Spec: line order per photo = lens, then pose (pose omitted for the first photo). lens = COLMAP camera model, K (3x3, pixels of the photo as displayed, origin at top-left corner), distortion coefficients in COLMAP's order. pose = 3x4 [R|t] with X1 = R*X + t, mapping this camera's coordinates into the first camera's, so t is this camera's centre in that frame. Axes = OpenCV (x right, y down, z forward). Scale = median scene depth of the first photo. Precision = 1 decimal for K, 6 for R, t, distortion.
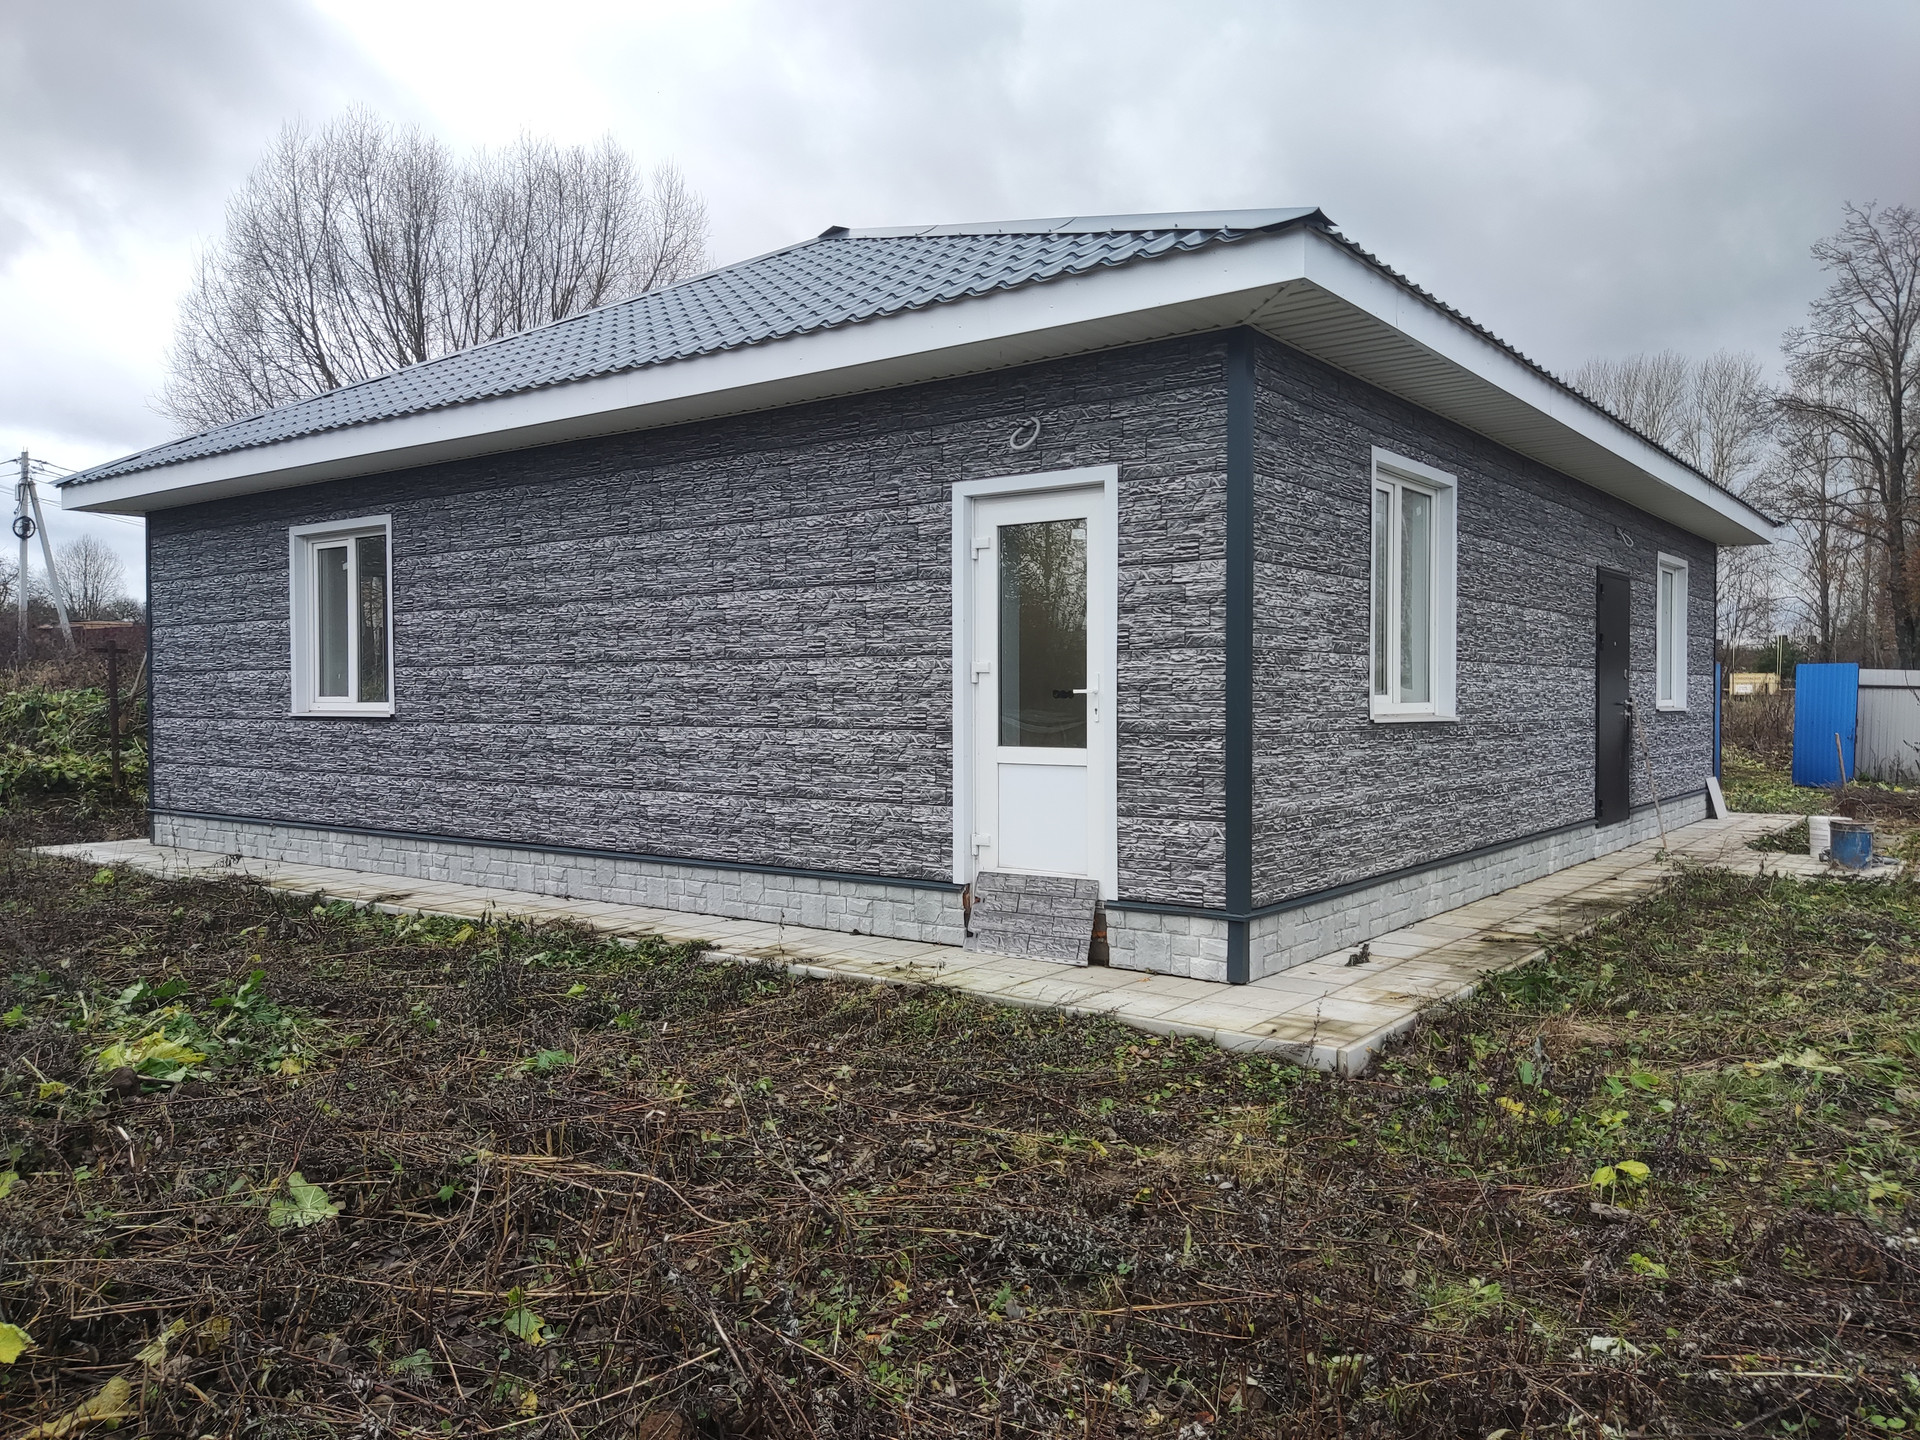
lens RADIAL K [[1422.5, 0, 949.5], [0, 1422.5, 721.3], [0, 0, 1]] dist [0.070774, -0.056402]
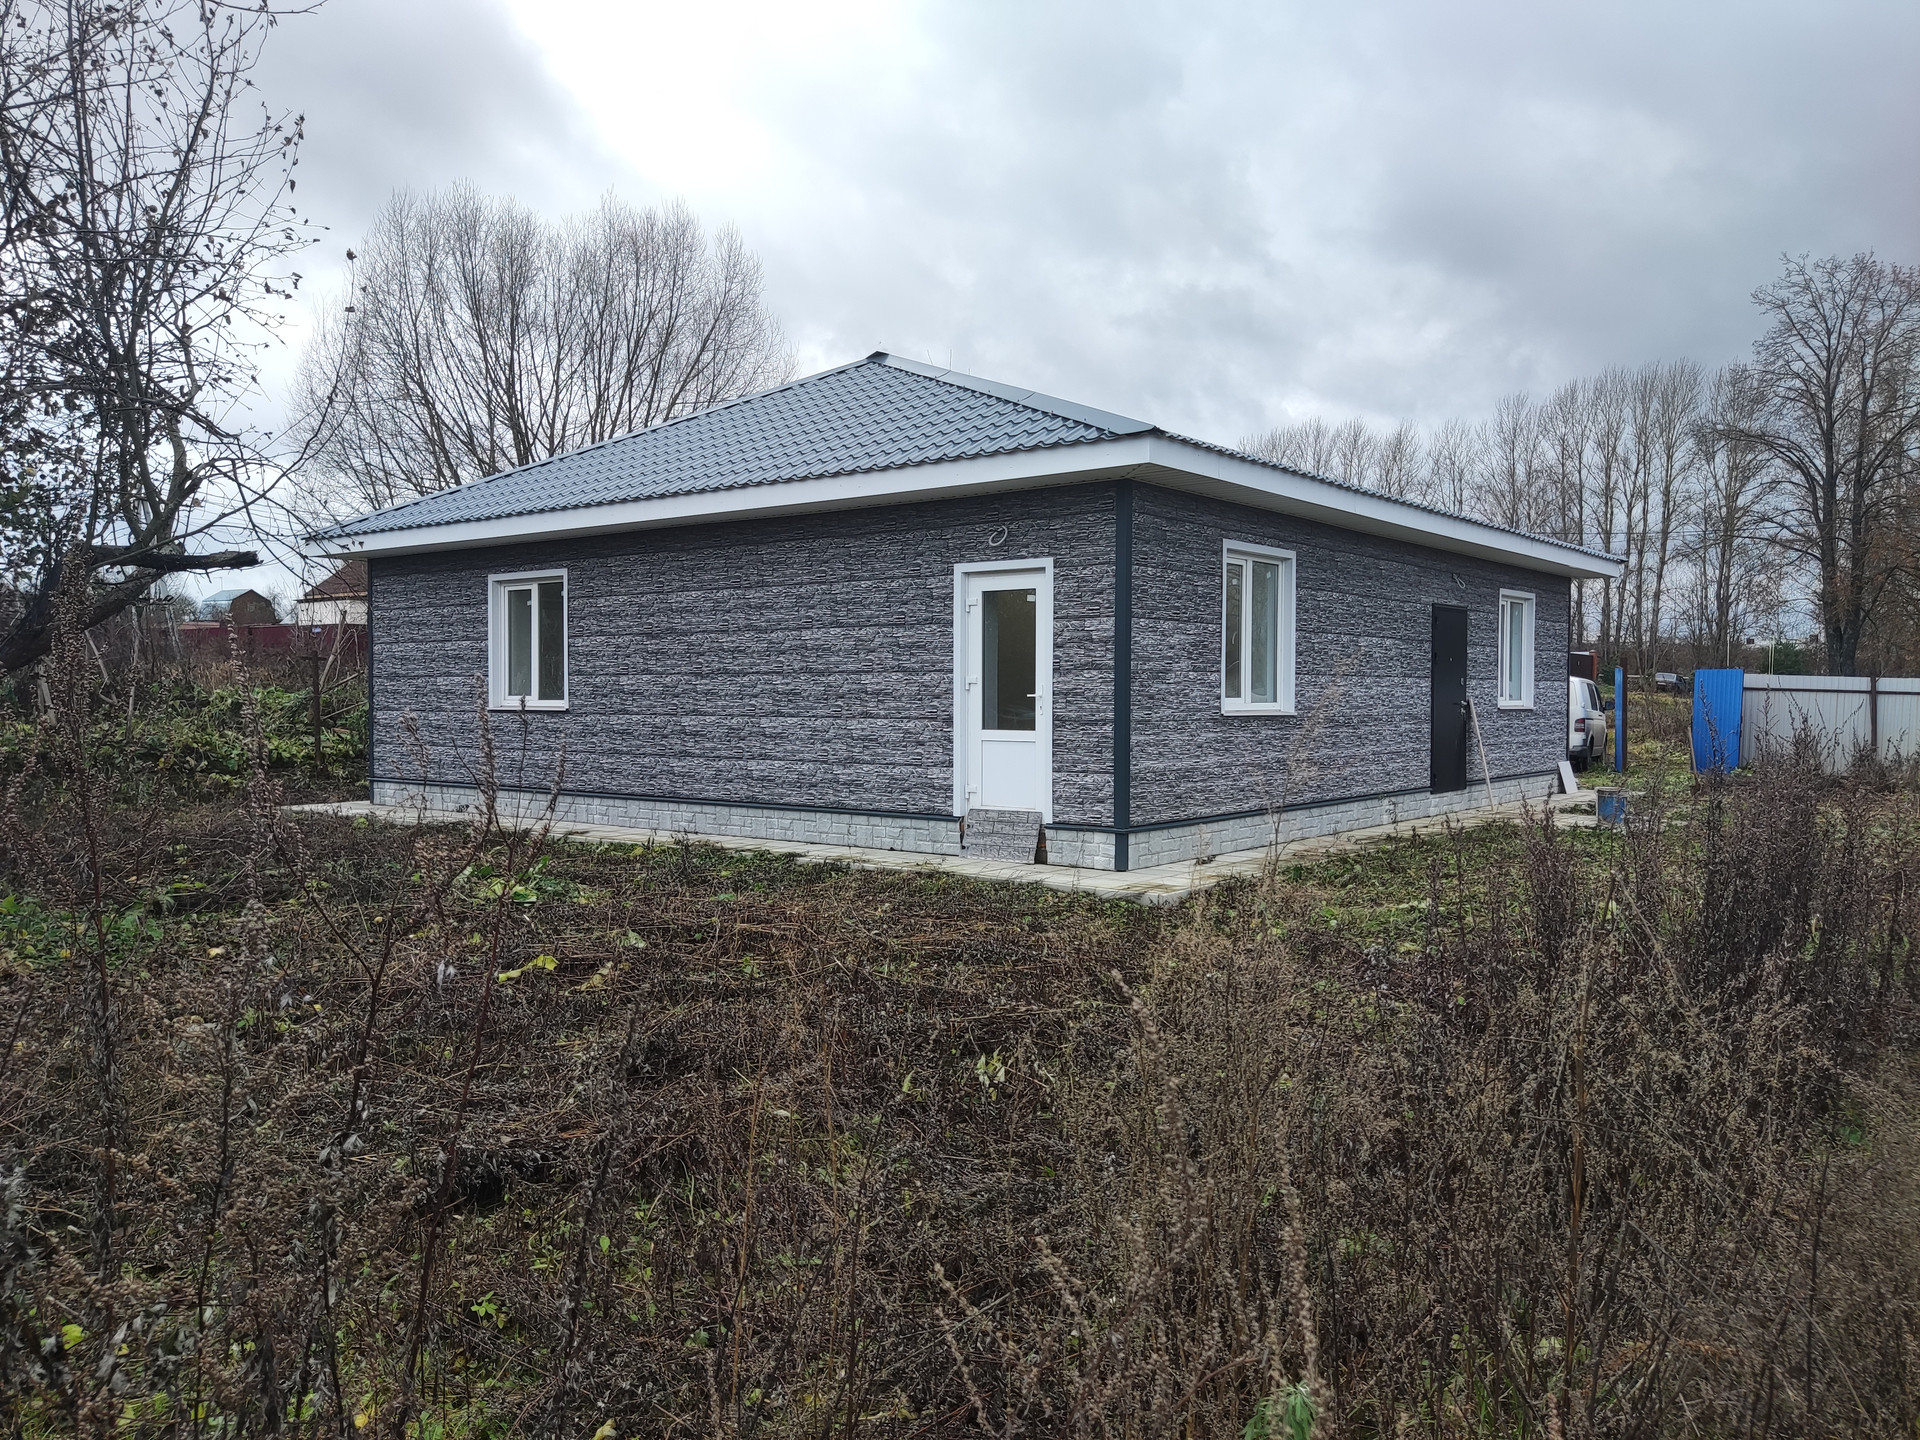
lens RADIAL K [[1422.5, 0, 961.7], [0, 1422.5, 720.0], [0, 0, 1]] dist [0.070774, -0.056402]
pose [[0.999868, 0.003386, -0.015910, 0.029440], [-0.003368, 0.999994, 0.001157, 0.003970], [0.015914, -0.001103, 0.999873, -0.471572]]
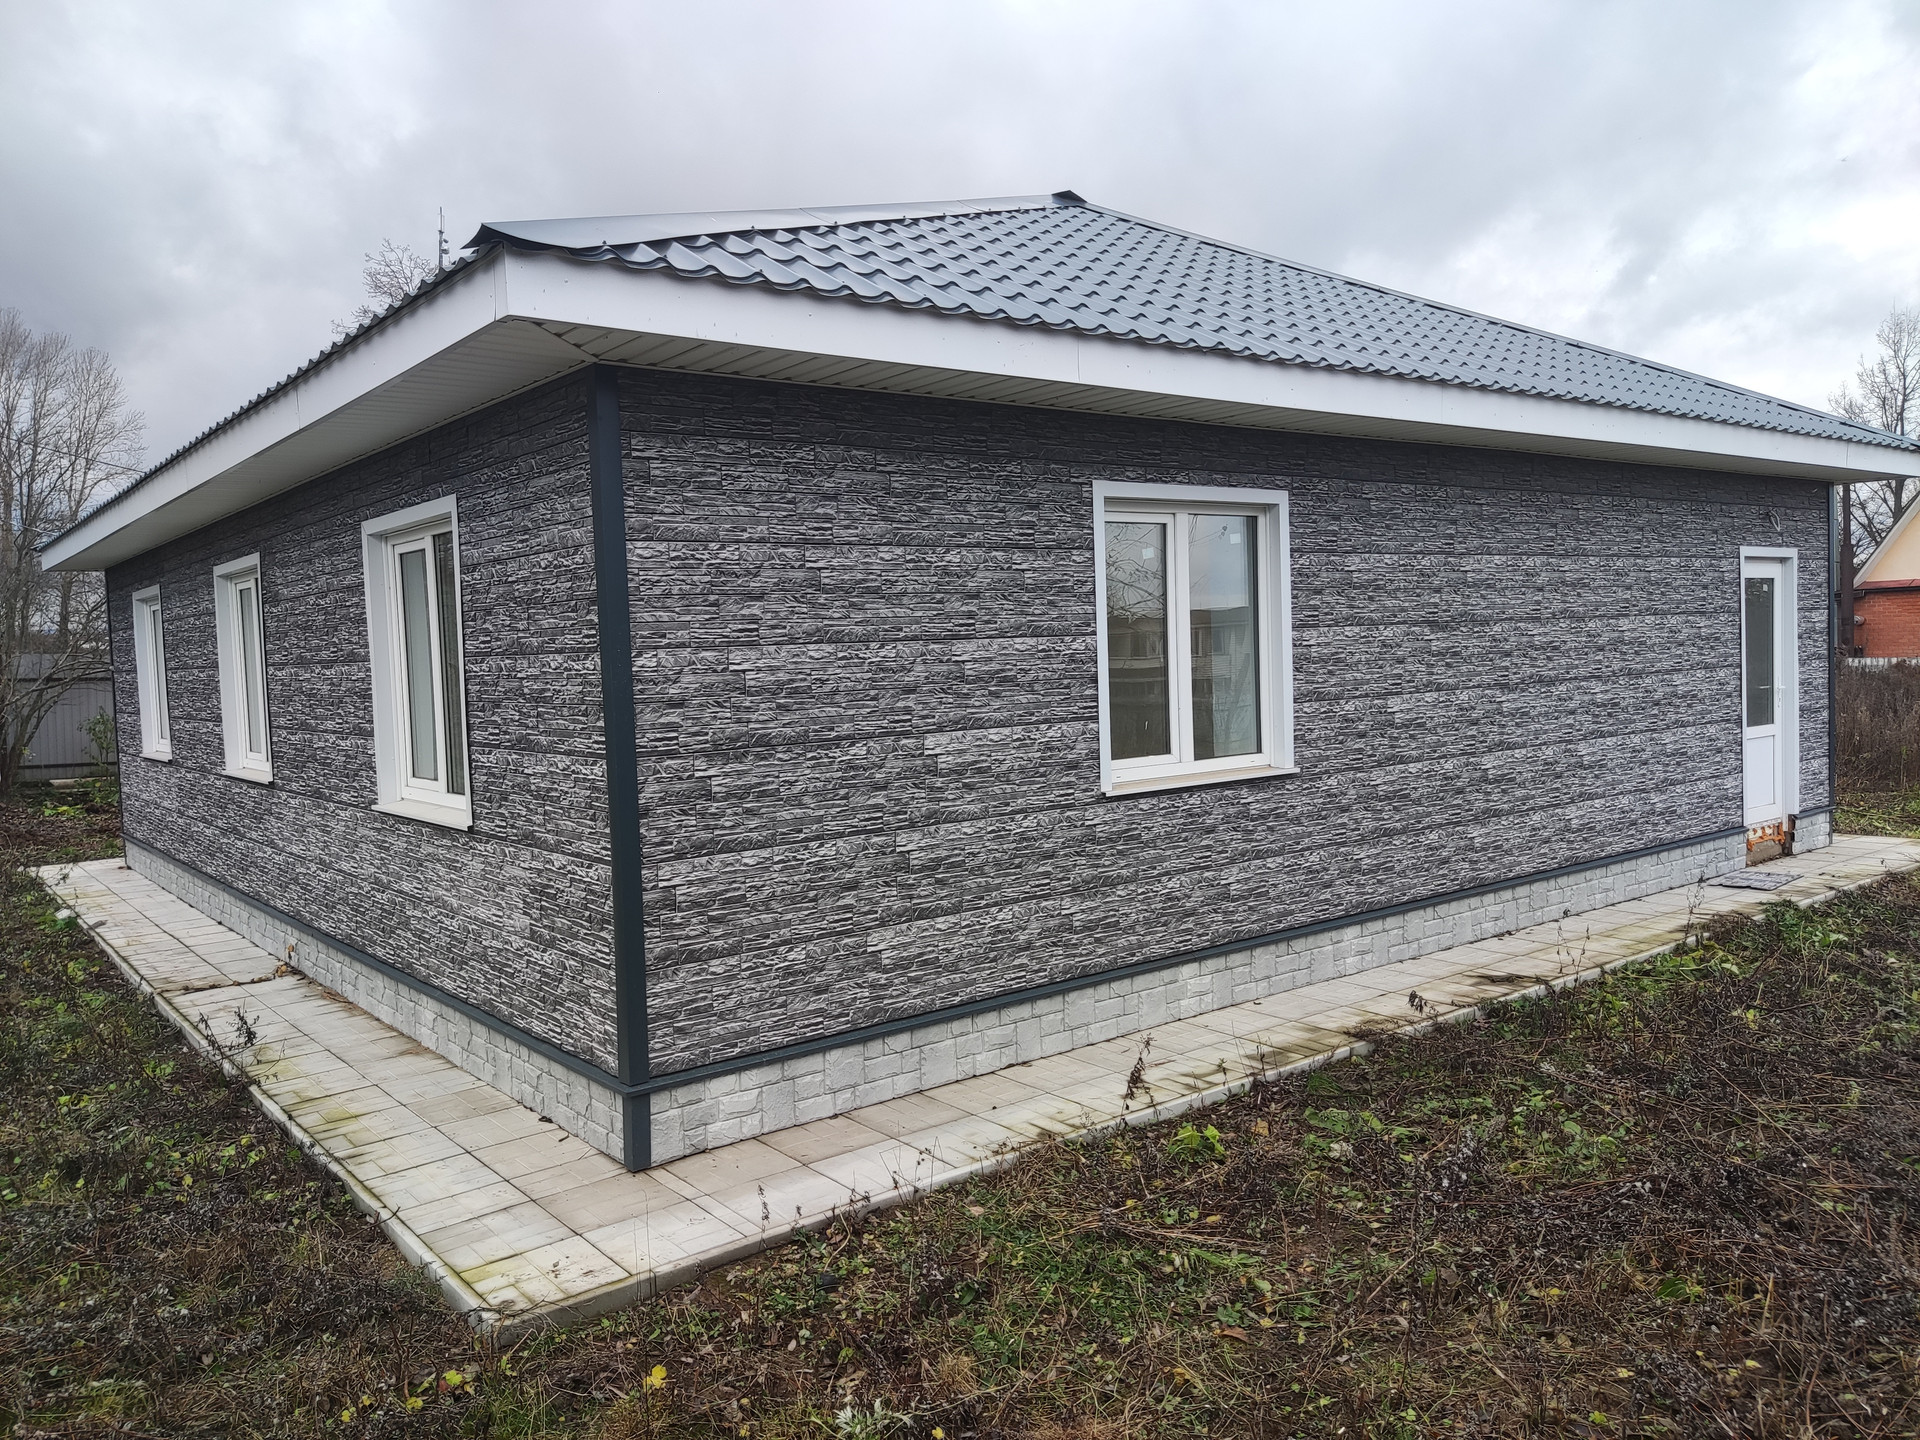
lens RADIAL K [[1422.5, 0, 964.4], [0, 1422.5, 722.7], [0, 0, 1]] dist [0.070774, -0.056402]
pose [[0.250852, -0.054292, 0.966502, -1.290384], [0.057760, 0.997487, 0.041041, -0.076868], [-0.966301, 0.045530, 0.253357, 1.121642]]
